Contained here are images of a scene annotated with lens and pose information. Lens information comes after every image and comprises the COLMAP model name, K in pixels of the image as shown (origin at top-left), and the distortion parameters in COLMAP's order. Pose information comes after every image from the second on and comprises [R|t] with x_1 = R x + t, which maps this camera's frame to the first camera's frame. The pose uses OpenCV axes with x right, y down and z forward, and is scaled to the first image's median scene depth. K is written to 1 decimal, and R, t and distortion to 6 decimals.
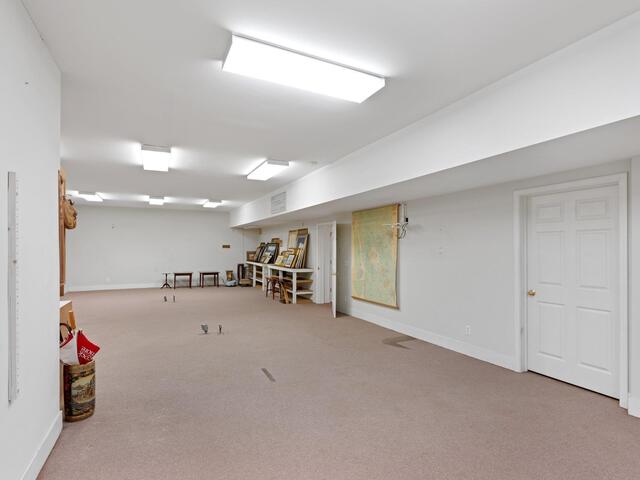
lens RADIAL K [[325.4, 0, 316.3], [0, 325.4, 242.8], [0, 0, 1]] dist [-0.001922, 0.000168]
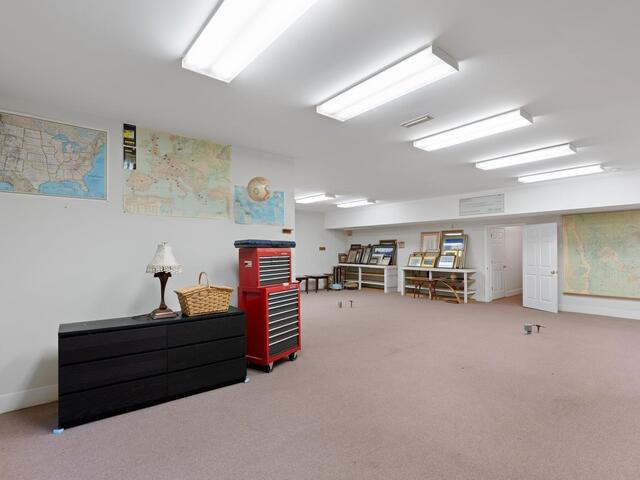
lens RADIAL K [[325.4, 0, 316.3], [0, 325.4, 242.8], [0, 0, 1]] dist [-0.001922, 0.000168]
pose [[0.974018, 0.001180, 0.226469, -0.885550], [0.001442, 0.999934, -0.011413, 0.009486], [-0.226467, 0.011443, 0.973952, 0.123809]]
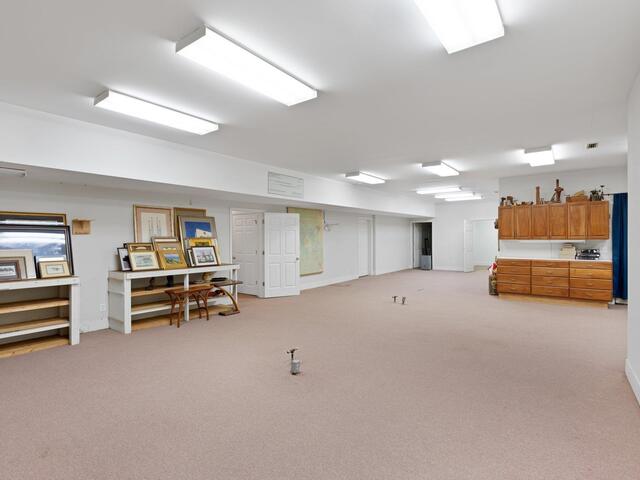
lens RADIAL K [[325.4, 0, 316.3], [0, 325.4, 242.8], [0, 0, 1]] dist [-0.001922, 0.000168]
pose [[-0.431928, -0.009639, 0.901856, -0.974633], [-0.005547, 0.999952, 0.008030, 0.026591], [-0.901891, -0.001534, -0.431961, 1.352161]]
